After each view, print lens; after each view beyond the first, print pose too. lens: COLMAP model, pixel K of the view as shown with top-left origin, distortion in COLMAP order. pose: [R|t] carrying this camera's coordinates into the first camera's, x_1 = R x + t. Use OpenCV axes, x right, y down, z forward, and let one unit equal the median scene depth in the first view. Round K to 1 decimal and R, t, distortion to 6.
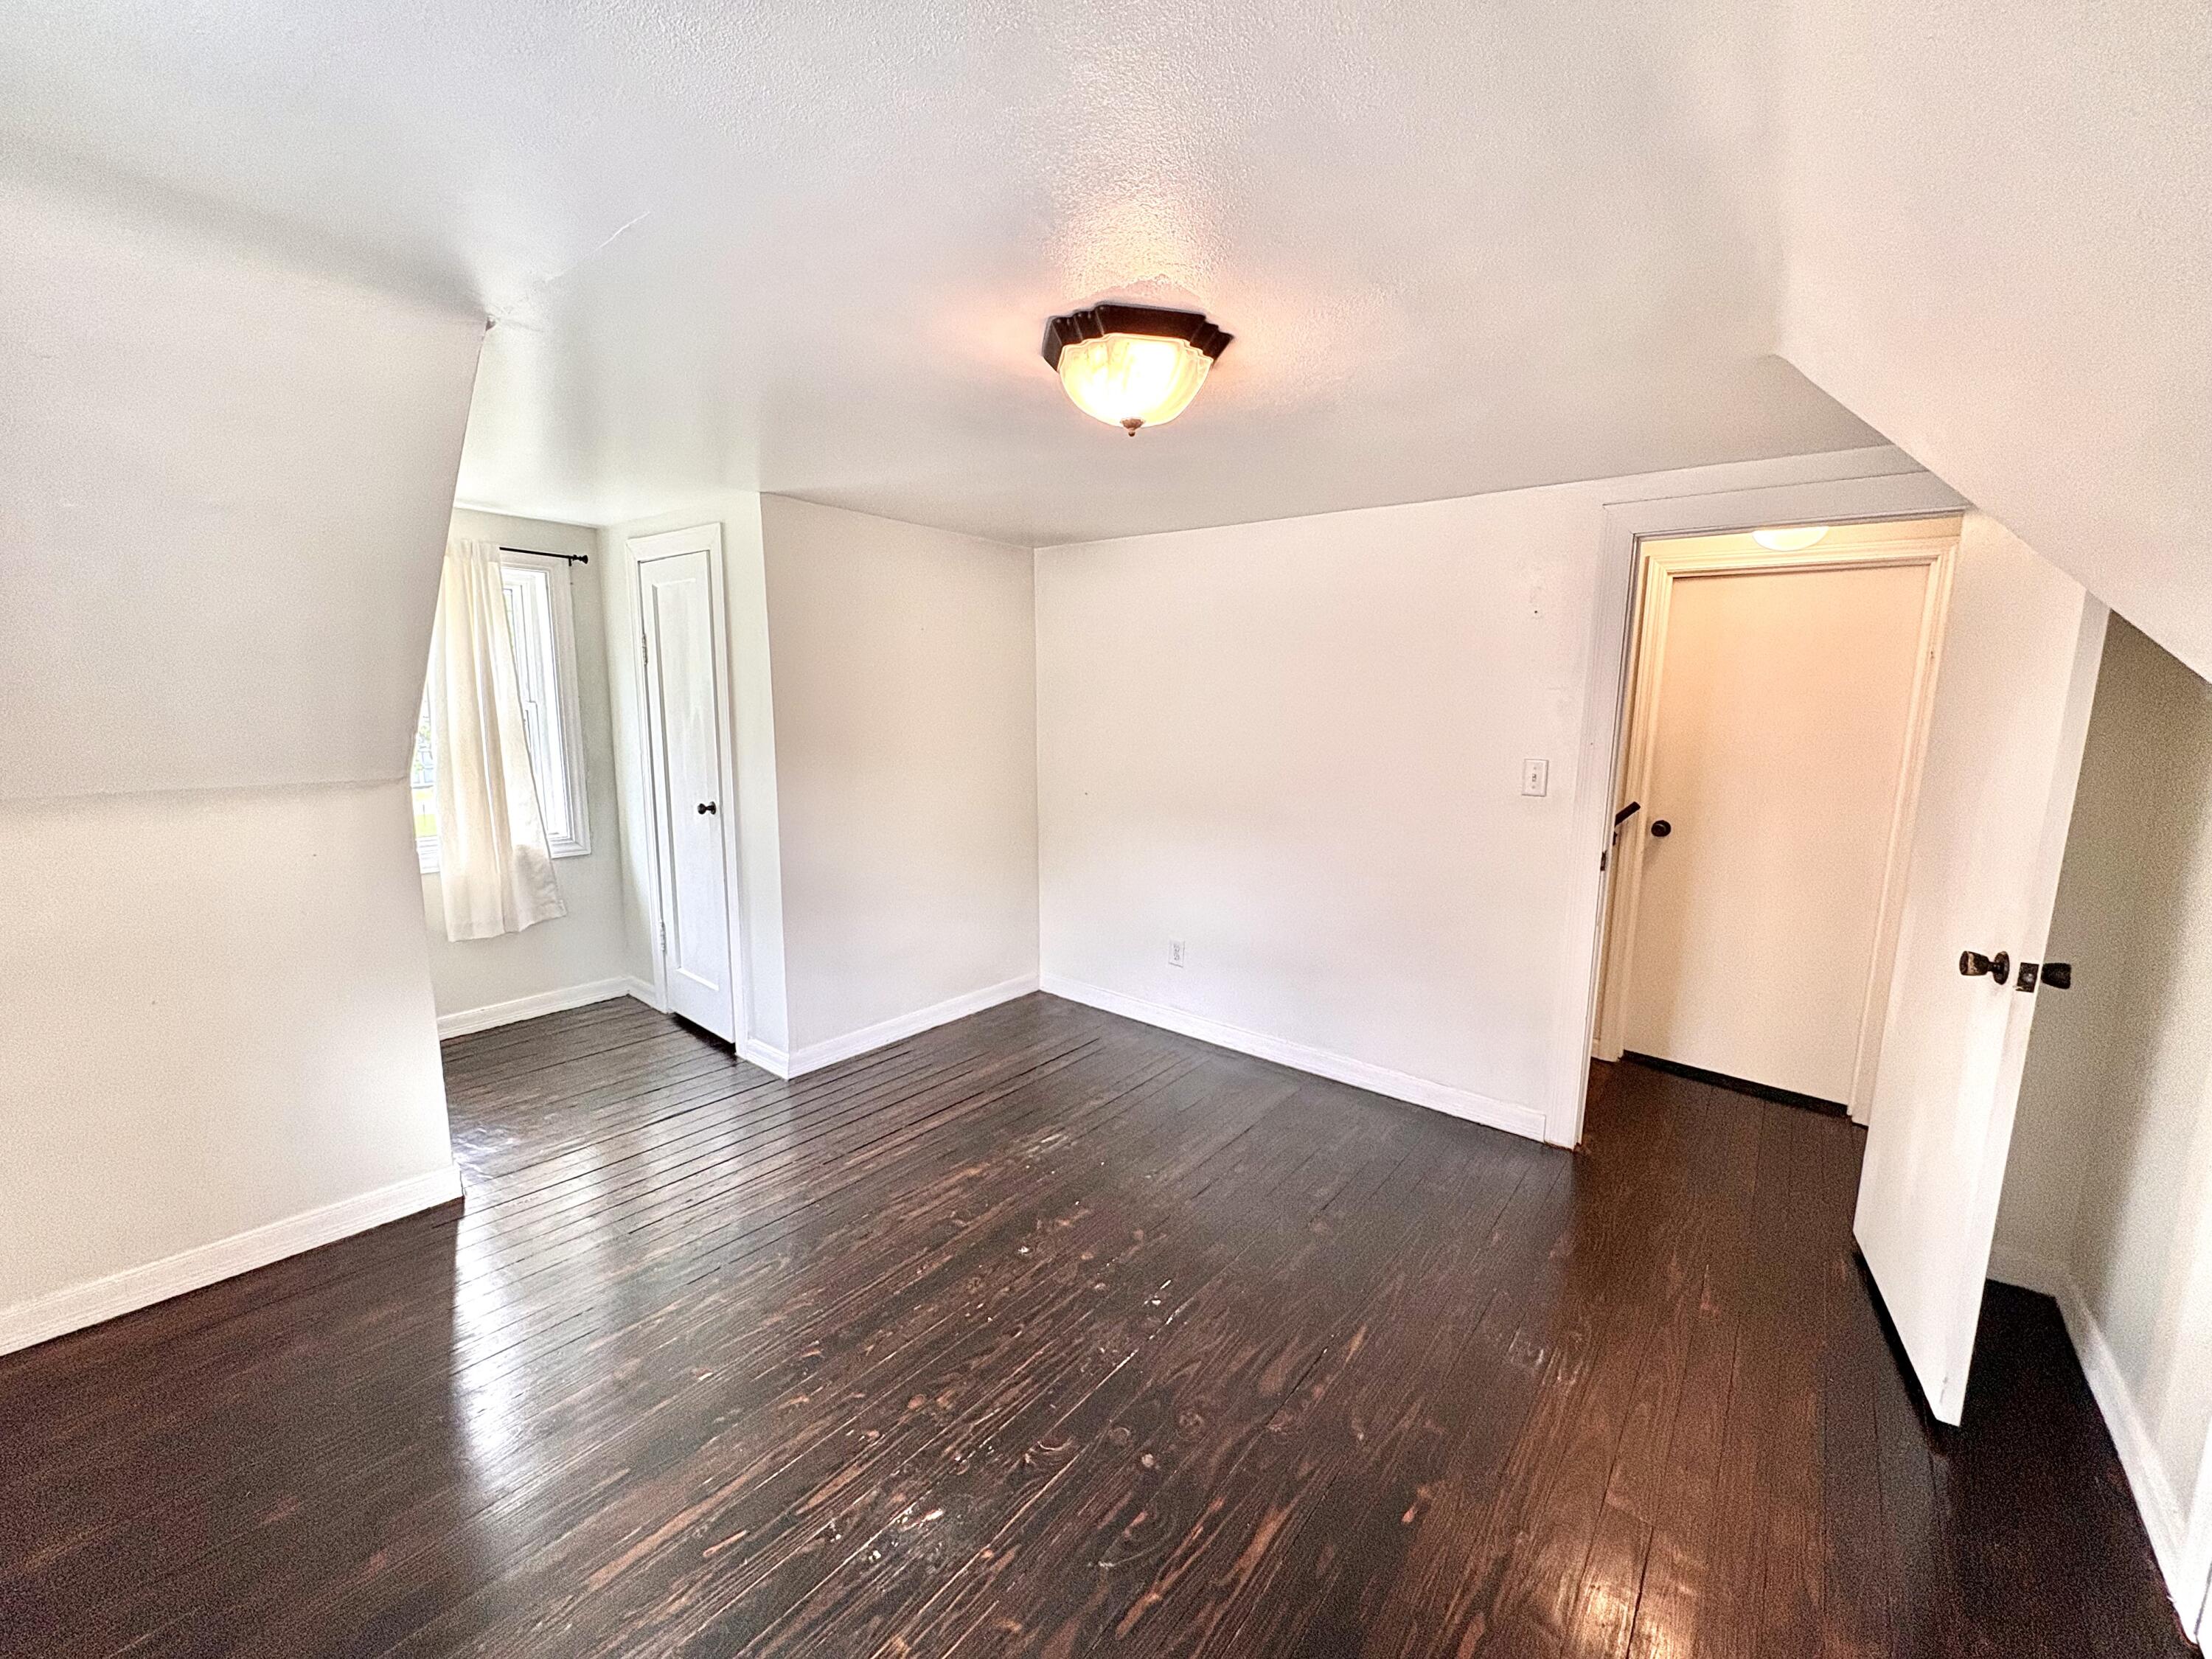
lens RADIAL K [[876.8, 0, 1106.0], [0, 876.8, 829.5], [0, 0, 1]] dist [-0.000313, 0.000275]
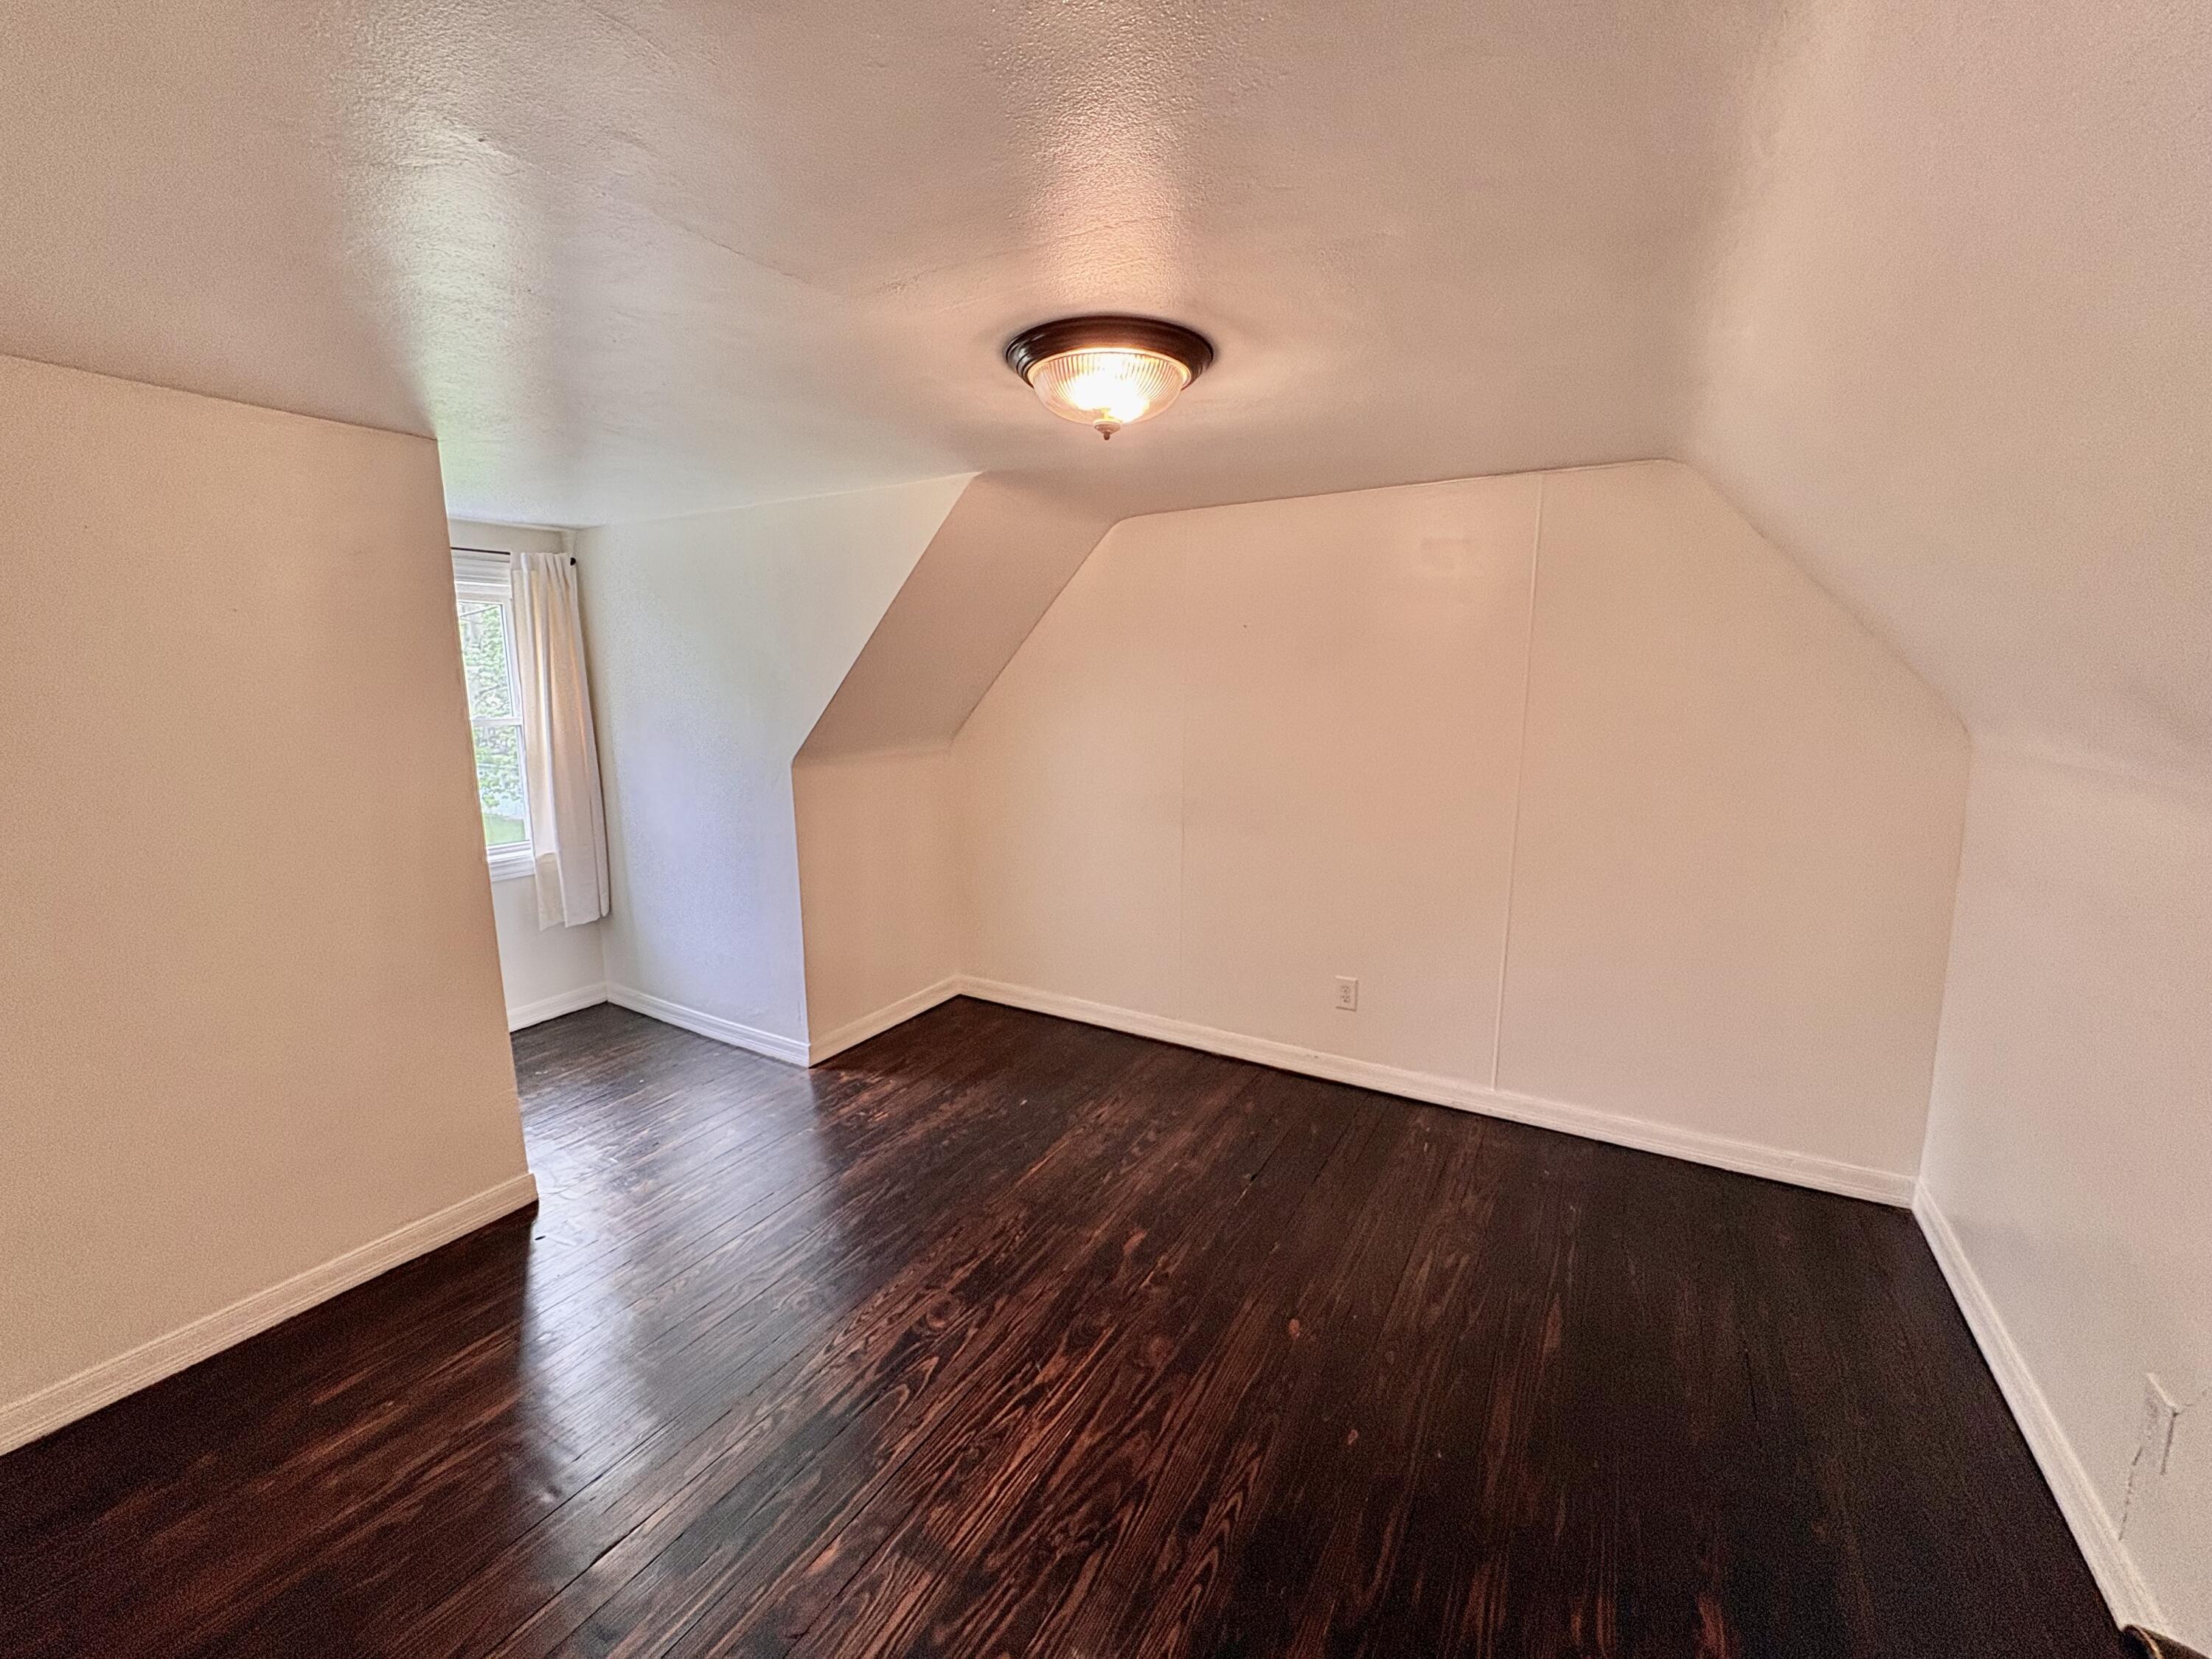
lens RADIAL K [[876.8, 0, 1106.0], [0, 876.8, 829.5], [0, 0, 1]] dist [-0.000313, 0.000275]
pose [[0.992806, -0.039681, 0.112969, -0.121764], [0.039434, 0.999212, 0.004419, 0.017411], [-0.113056, 0.000067, 0.993589, -0.051885]]
